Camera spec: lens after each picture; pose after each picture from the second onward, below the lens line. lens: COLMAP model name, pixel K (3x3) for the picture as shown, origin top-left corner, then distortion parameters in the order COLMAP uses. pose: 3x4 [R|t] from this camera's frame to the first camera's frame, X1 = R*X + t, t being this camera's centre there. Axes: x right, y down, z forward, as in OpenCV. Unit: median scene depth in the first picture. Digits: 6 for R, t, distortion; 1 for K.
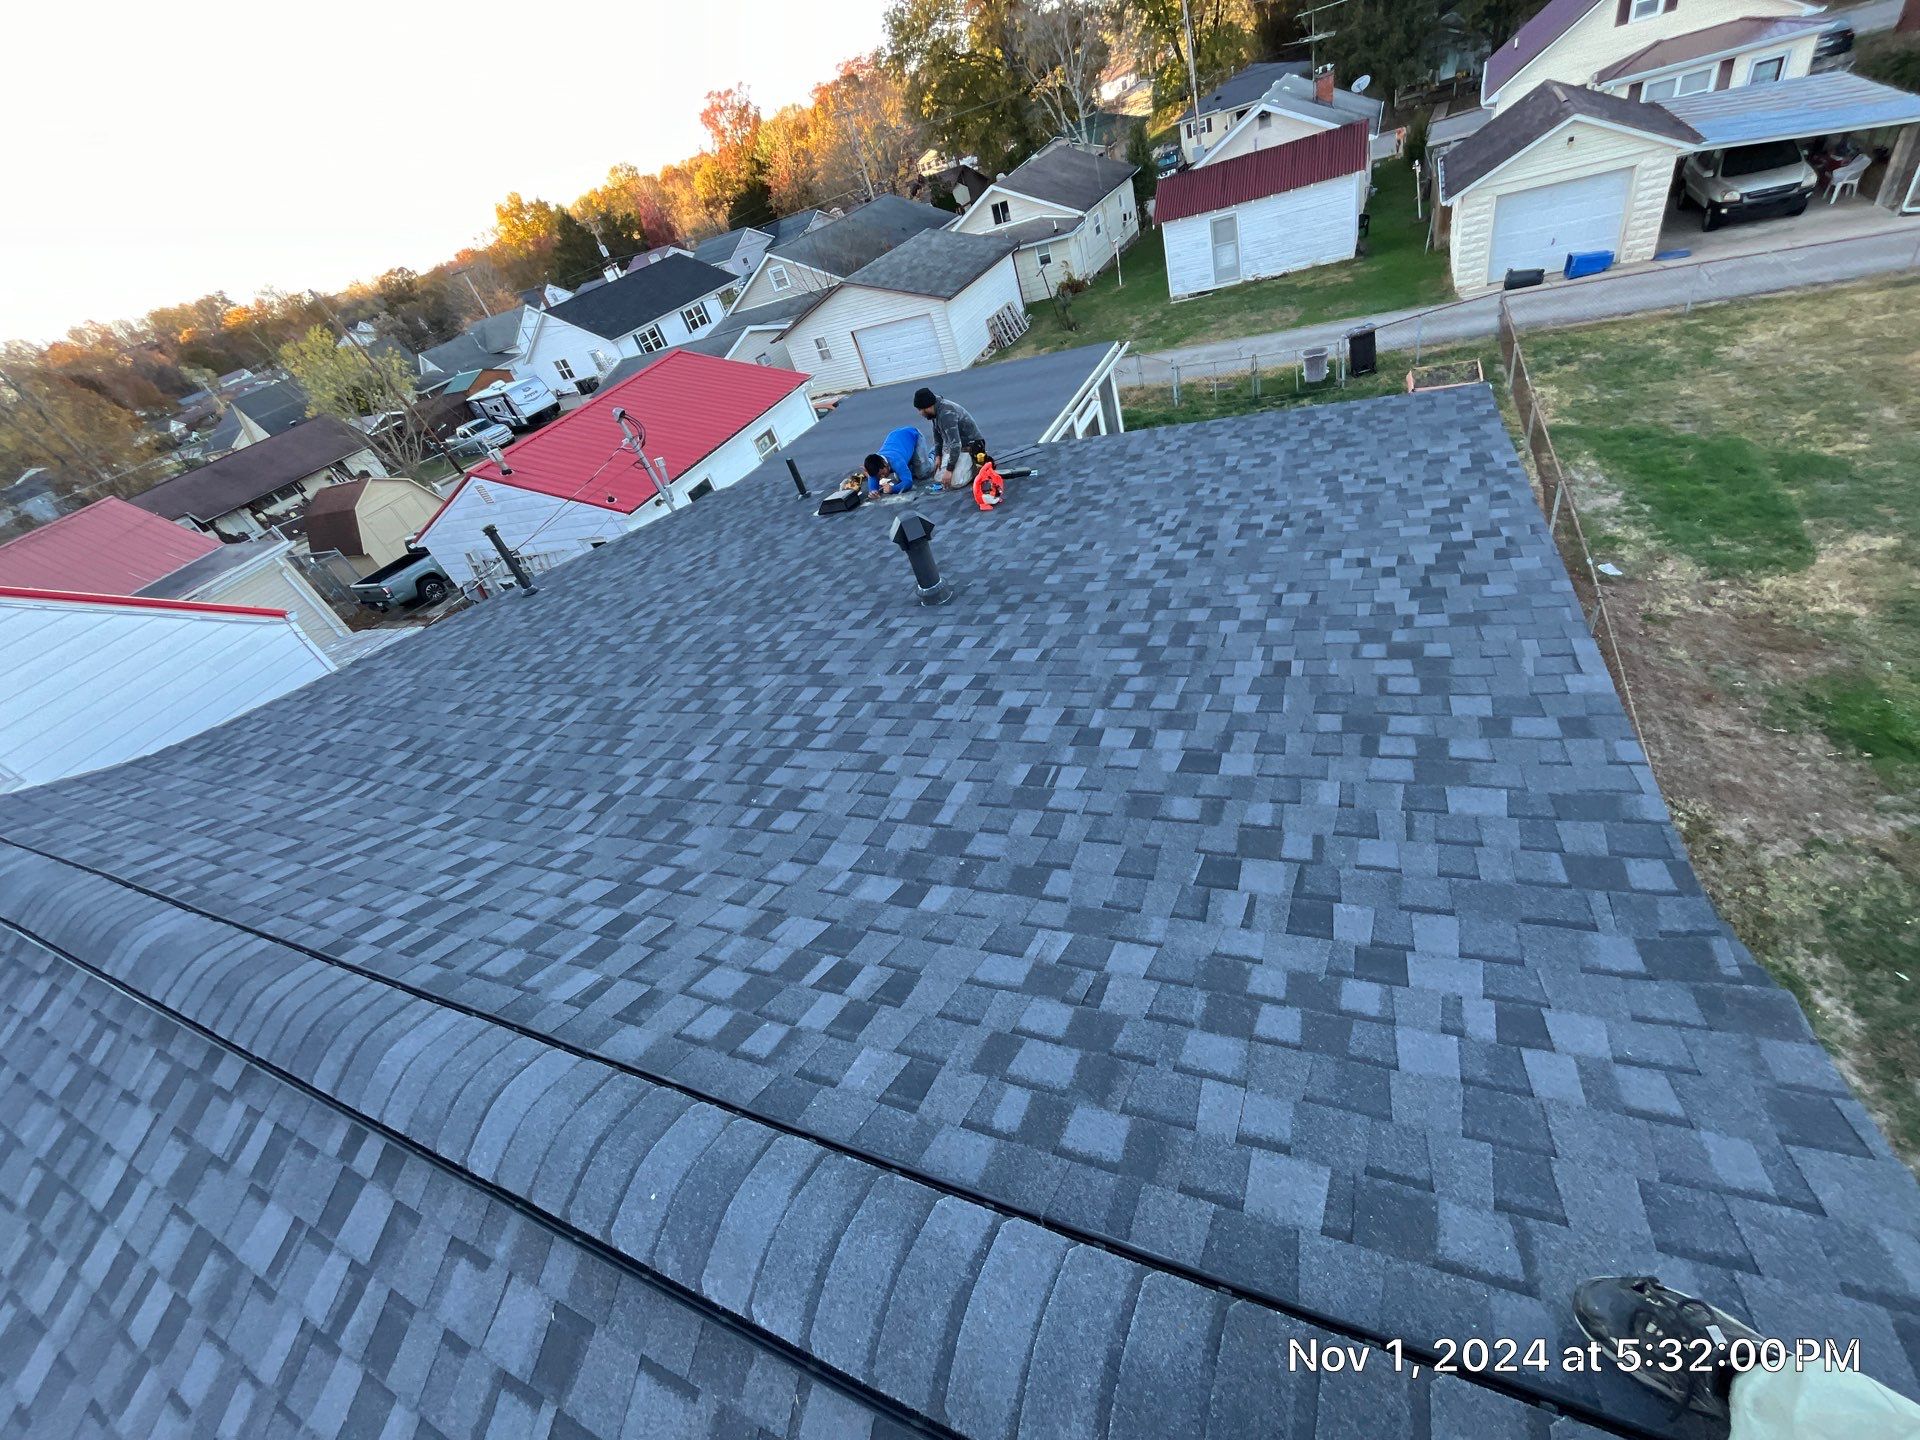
lens RADIAL K [[781.9, 0, 960.0], [0, 781.9, 720.0], [0, 0, 1]] dist [-0.001091, -0.000067]
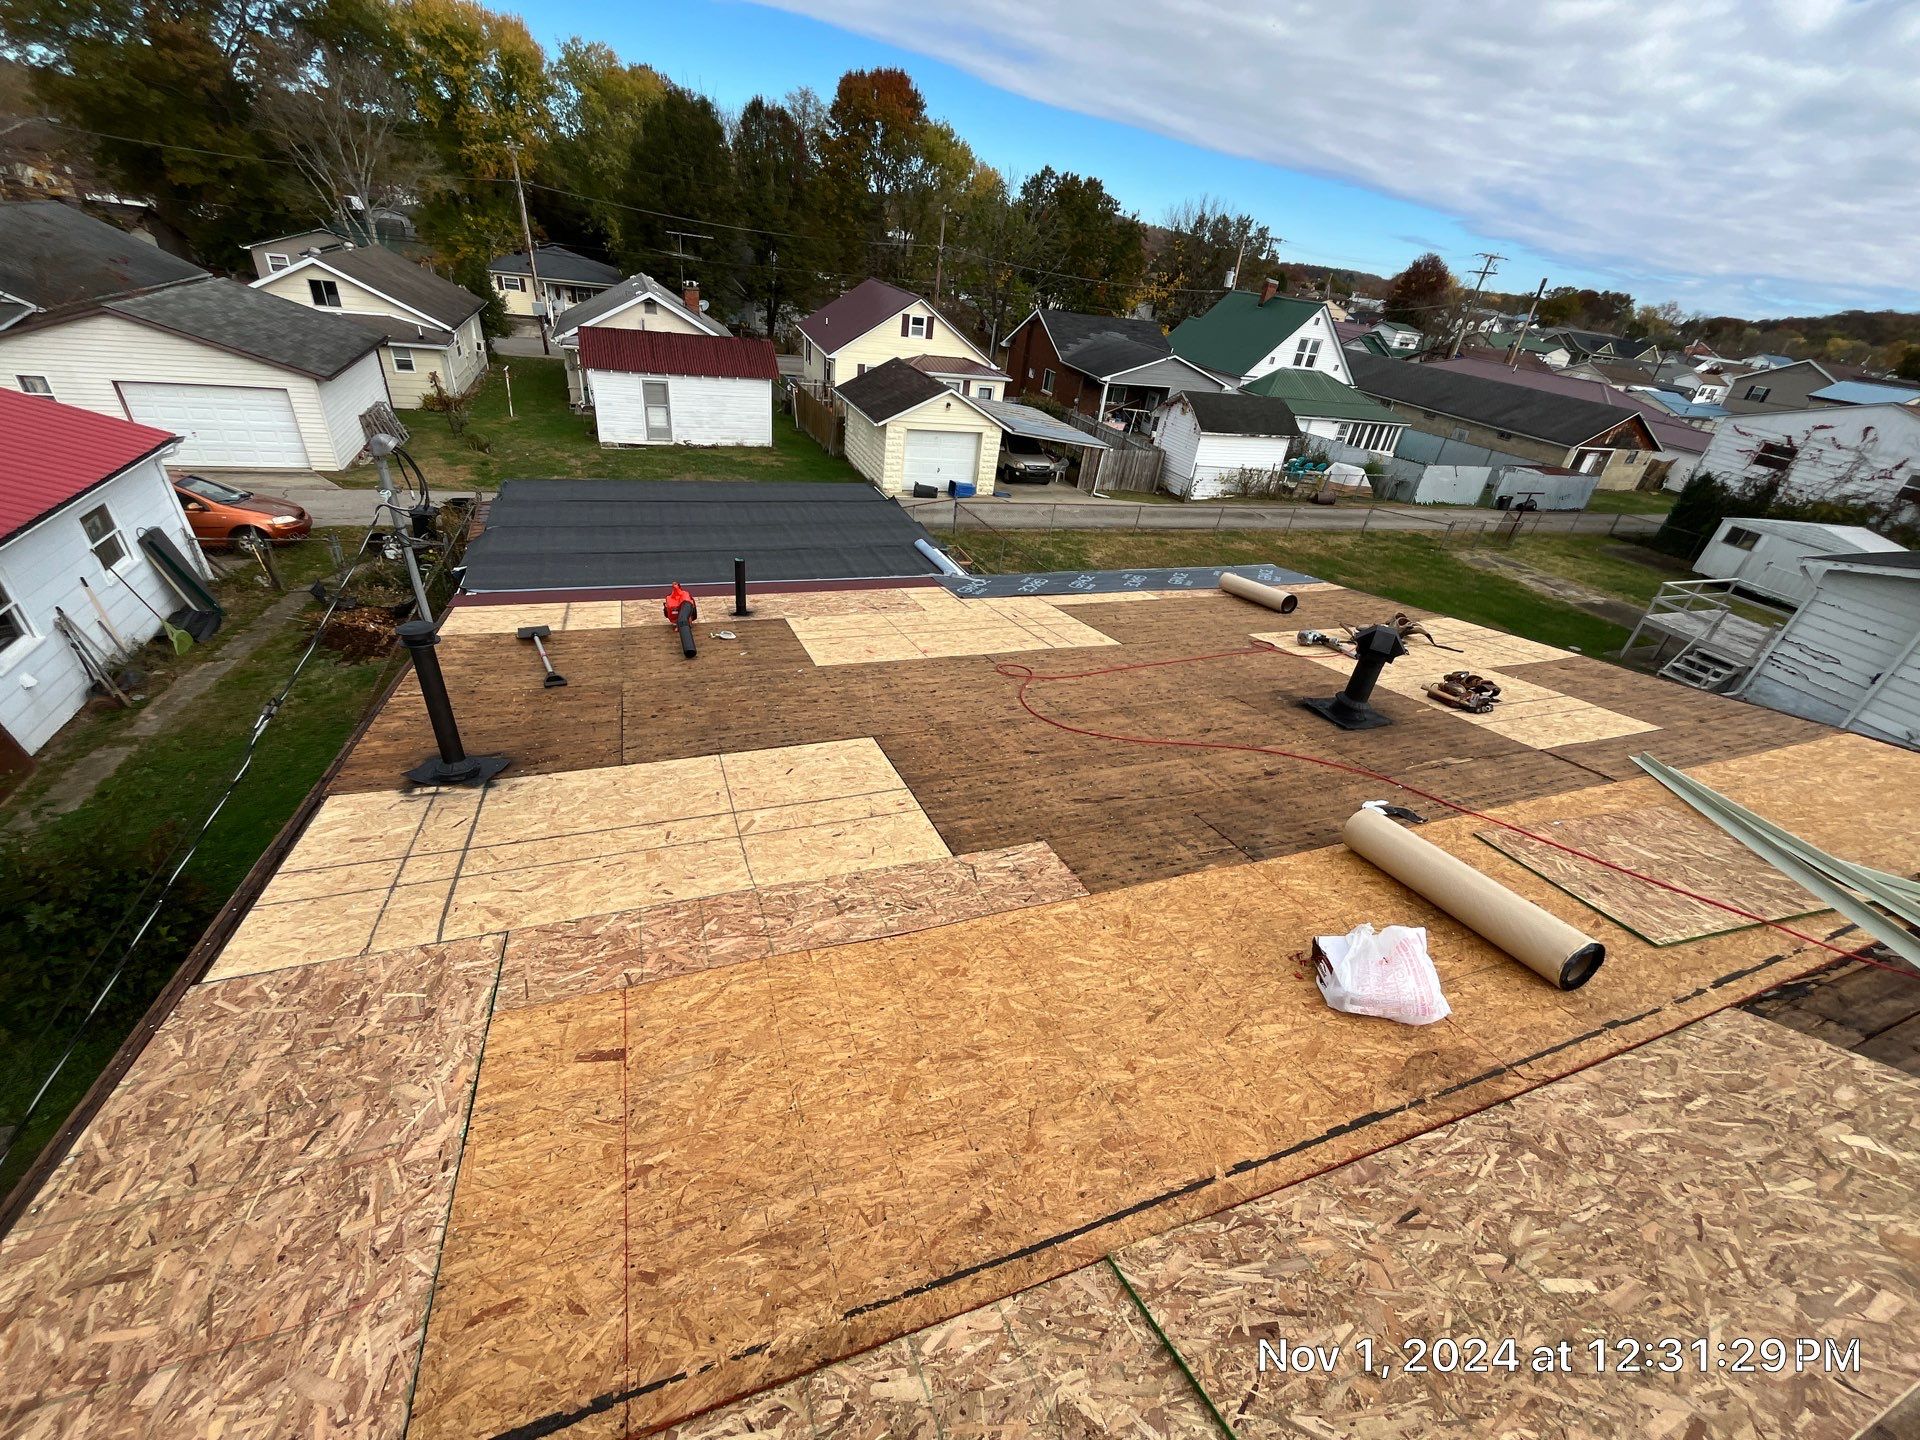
lens RADIAL K [[781.9, 0, 960.0], [0, 781.9, 720.0], [0, 0, 1]] dist [-0.001091, -0.000067]
pose [[0.656231, -0.039829, 0.753509, -0.185498], [0.181155, 0.977716, -0.106088, -0.020845], [-0.732492, 0.206120, 0.648822, 0.118200]]
